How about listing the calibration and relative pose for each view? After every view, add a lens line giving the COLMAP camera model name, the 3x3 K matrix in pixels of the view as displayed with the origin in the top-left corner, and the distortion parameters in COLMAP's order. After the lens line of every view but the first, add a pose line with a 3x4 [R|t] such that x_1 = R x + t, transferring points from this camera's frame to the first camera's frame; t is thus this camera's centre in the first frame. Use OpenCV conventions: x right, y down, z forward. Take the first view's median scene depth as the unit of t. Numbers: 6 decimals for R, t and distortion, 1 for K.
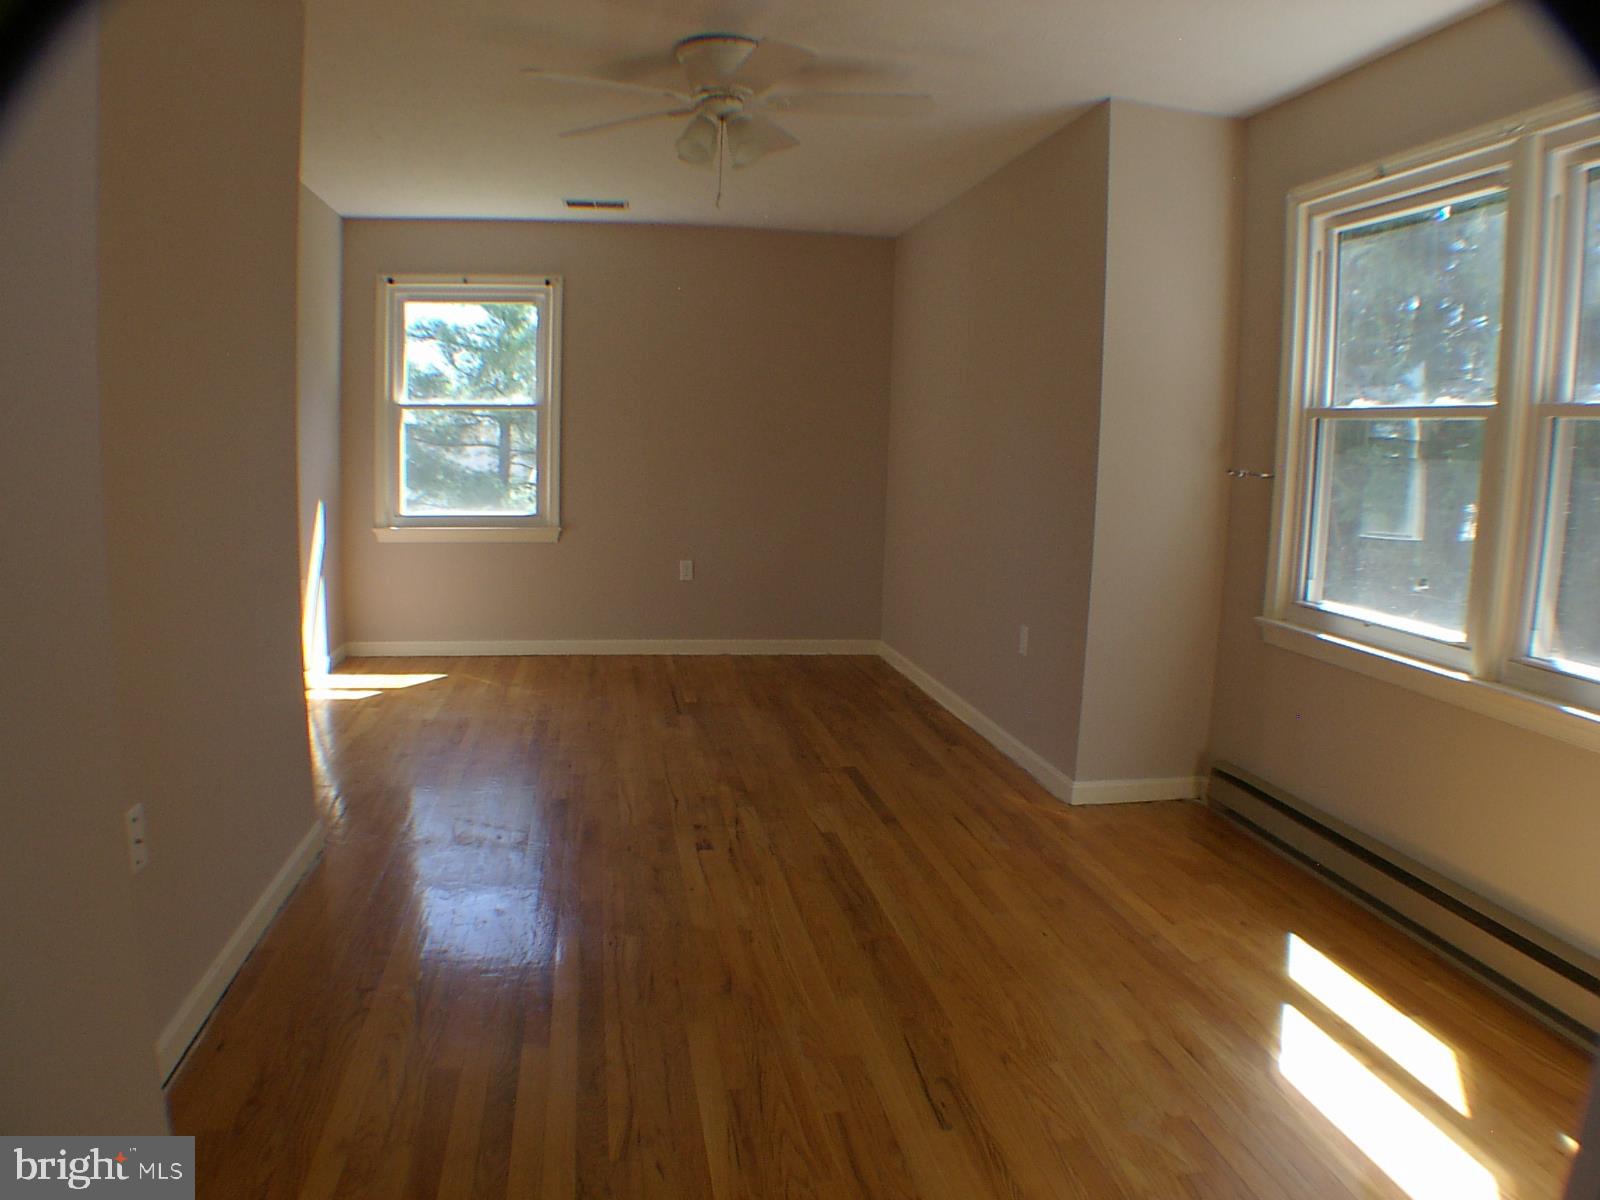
lens RADIAL K [[1107.1, 0, 800.0], [0, 1107.1, 600.0], [0, 0, 1]] dist [-0.221555, 0.087216]
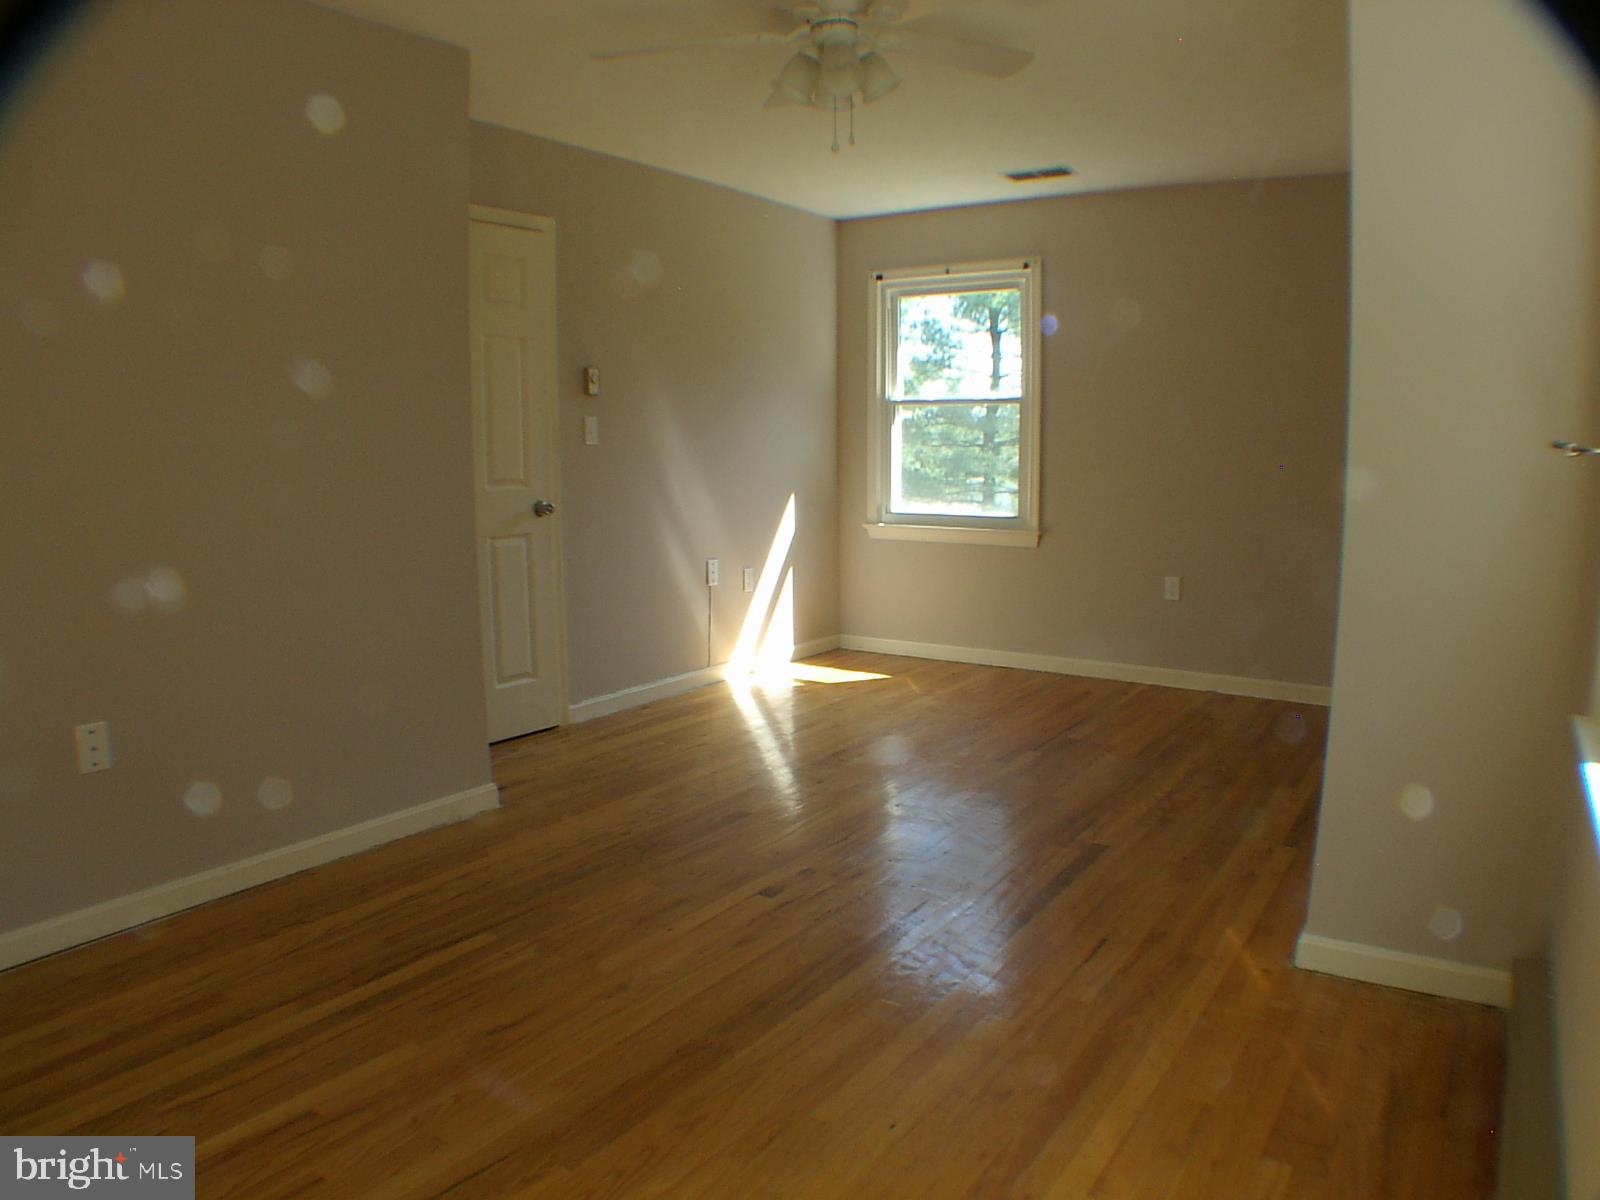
lens RADIAL K [[1107.1, 0, 800.0], [0, 1107.1, 600.0], [0, 0, 1]] dist [-0.221555, 0.087216]
pose [[0.727058, 0.071277, -0.682866, 0.279077], [-0.074377, 0.996920, 0.024868, -0.017329], [0.682535, 0.032709, 0.730121, 0.203511]]
